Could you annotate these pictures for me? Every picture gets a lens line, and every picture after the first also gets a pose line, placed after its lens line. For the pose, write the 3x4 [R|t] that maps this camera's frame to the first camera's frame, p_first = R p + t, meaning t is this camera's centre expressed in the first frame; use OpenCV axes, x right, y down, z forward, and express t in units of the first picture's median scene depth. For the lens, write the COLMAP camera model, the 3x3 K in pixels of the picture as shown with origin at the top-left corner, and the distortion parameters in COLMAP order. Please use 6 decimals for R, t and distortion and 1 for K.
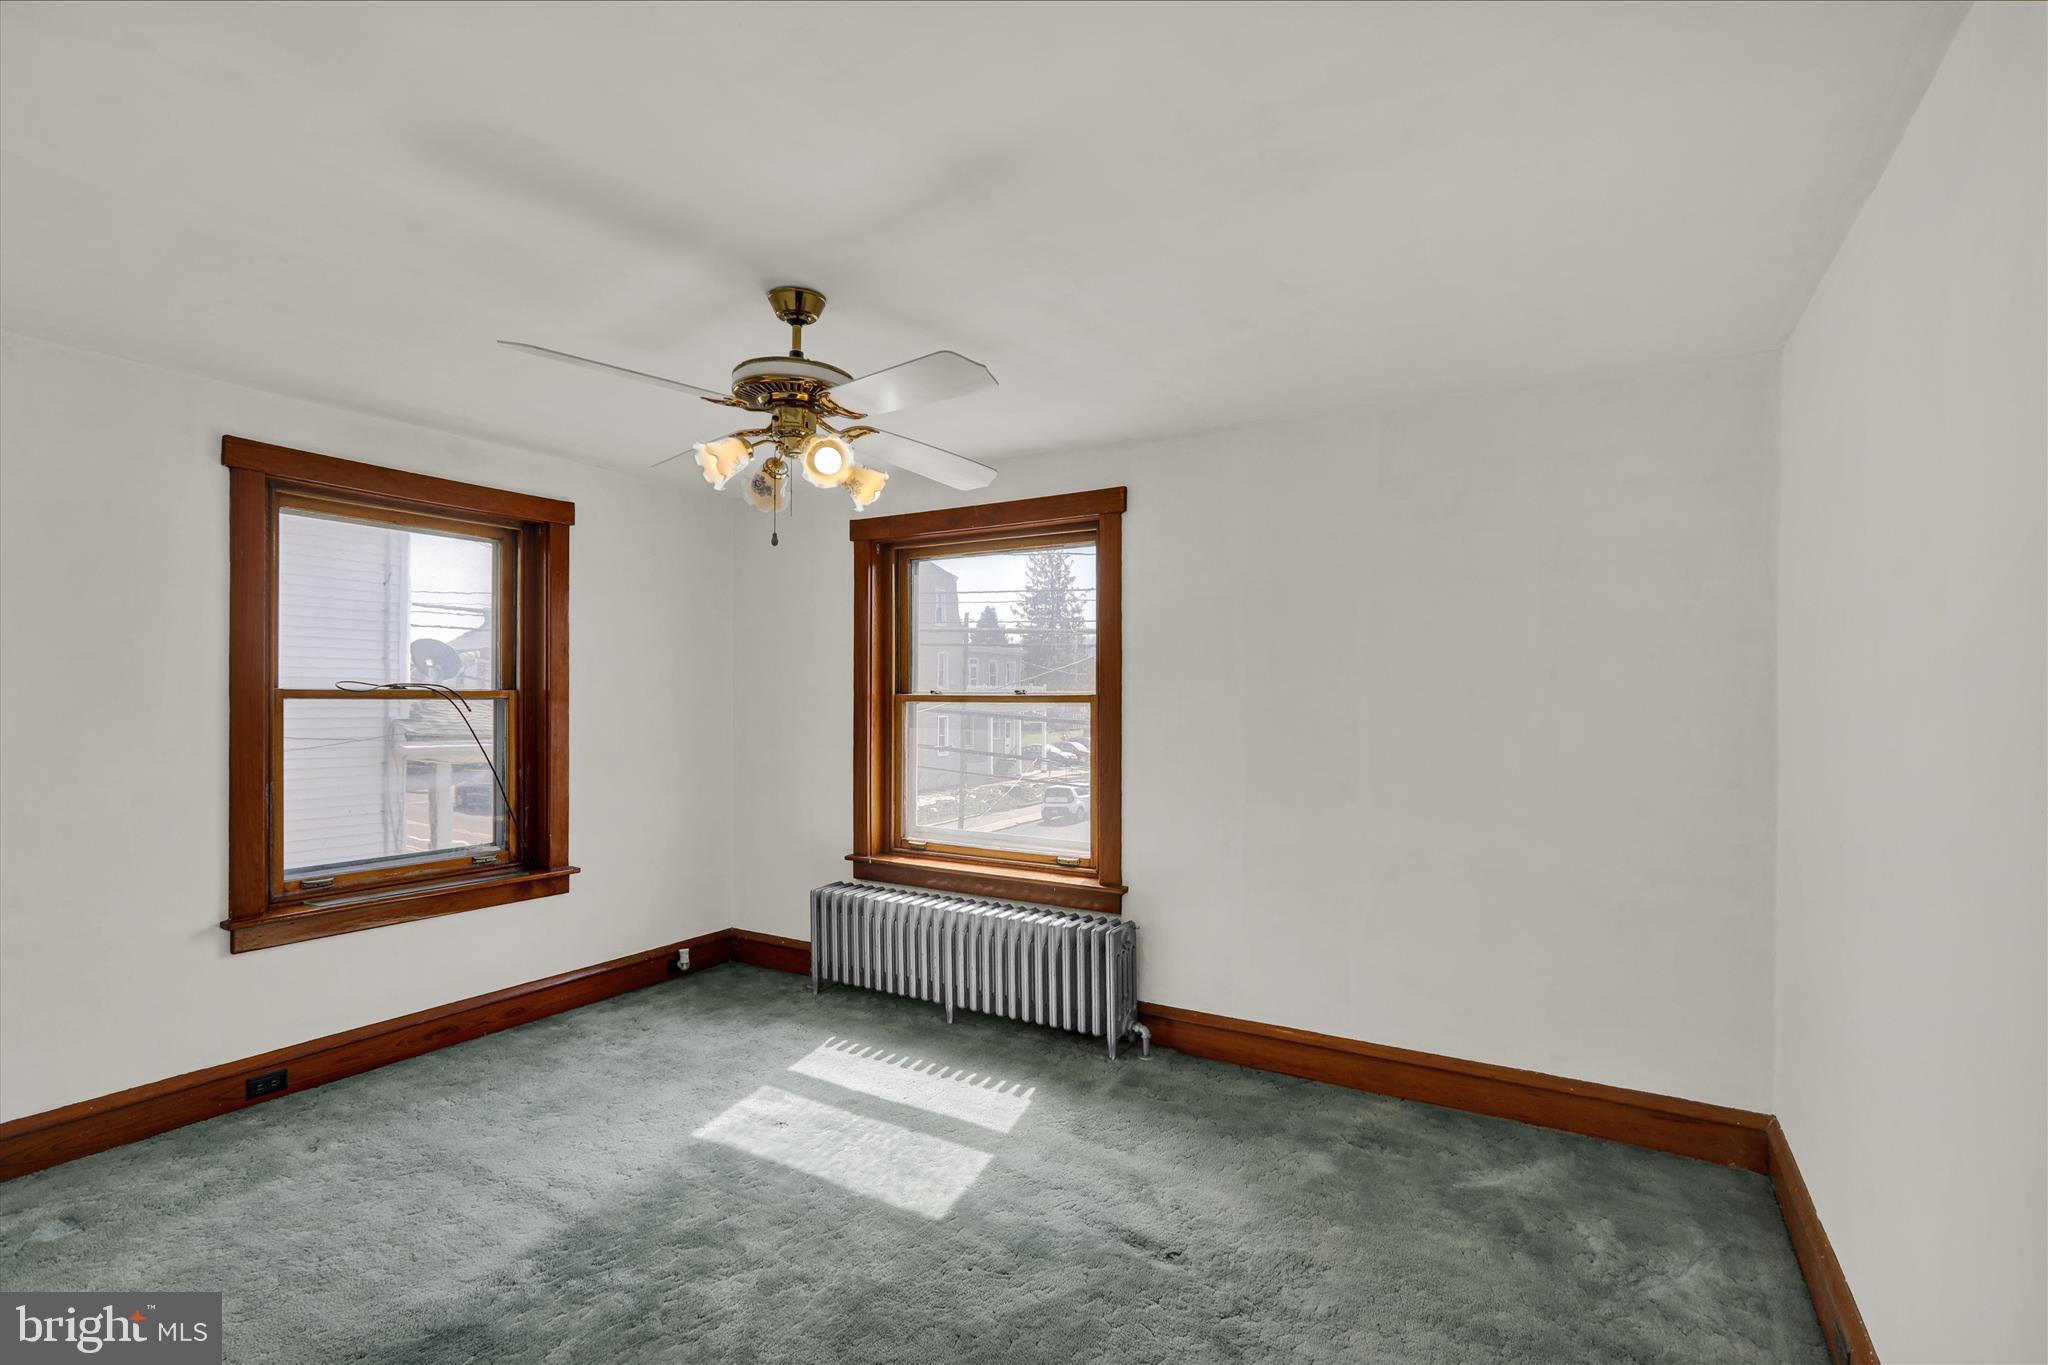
lens RADIAL K [[953.4, 0, 1030.7], [0, 953.4, 683.0], [0, 0, 1]] dist [-0.002150, -0.000048]
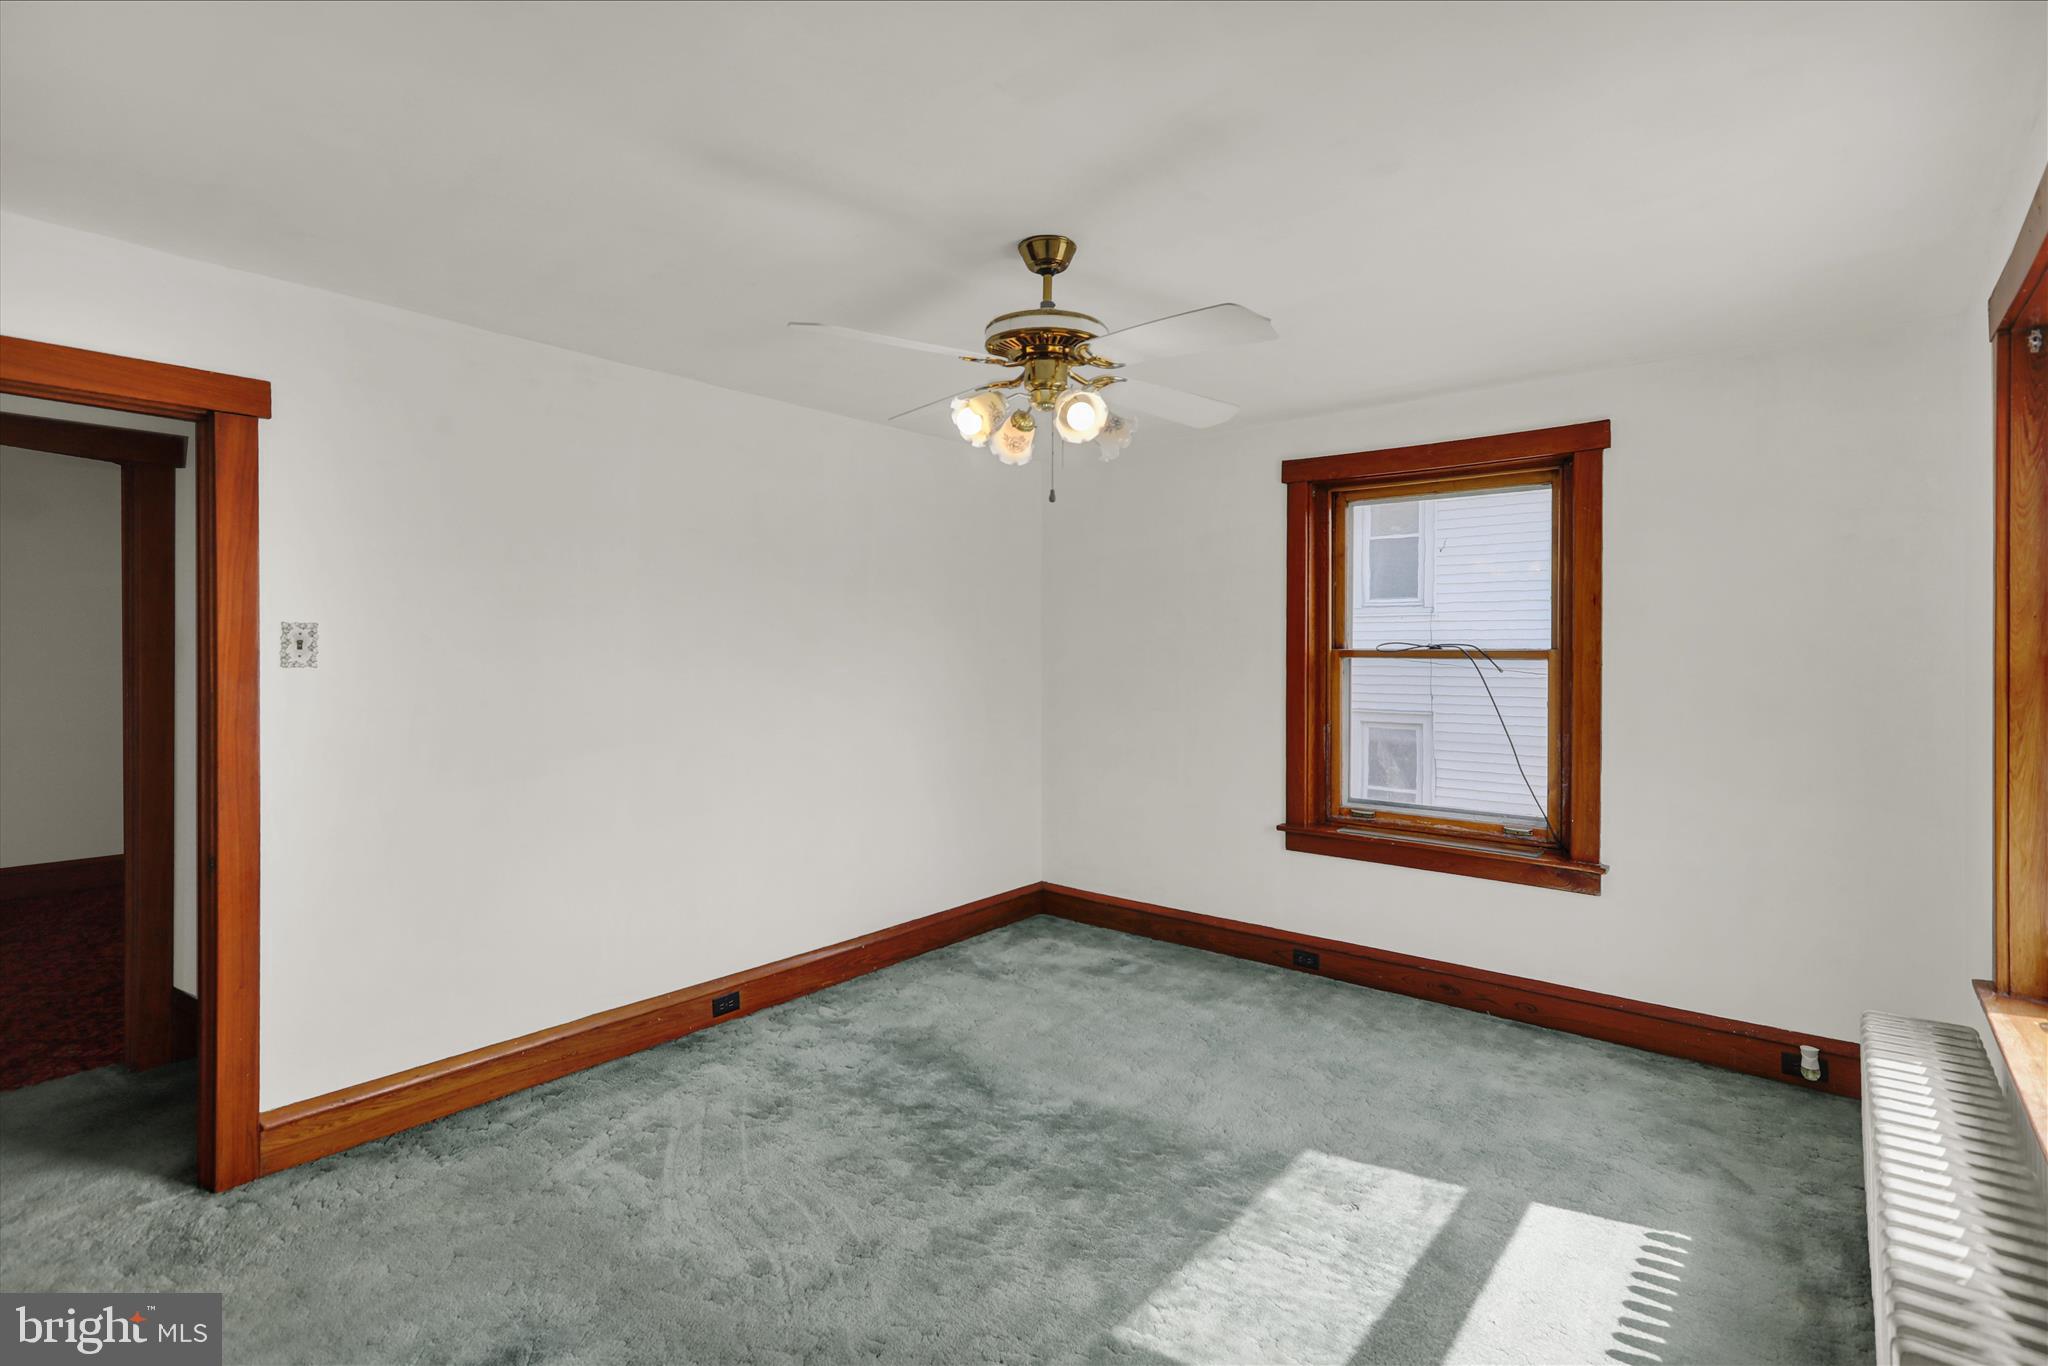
lens RADIAL K [[969.8, 0, 1019.1], [0, 969.8, 654.6], [0, 0, 1]] dist [0.002003, 0.000336]
pose [[-0.167191, -0.001146, -0.985924, 0.517673], [0.009118, 0.999955, -0.002709, 0.012132], [0.985882, -0.009443, -0.167173, 0.798782]]
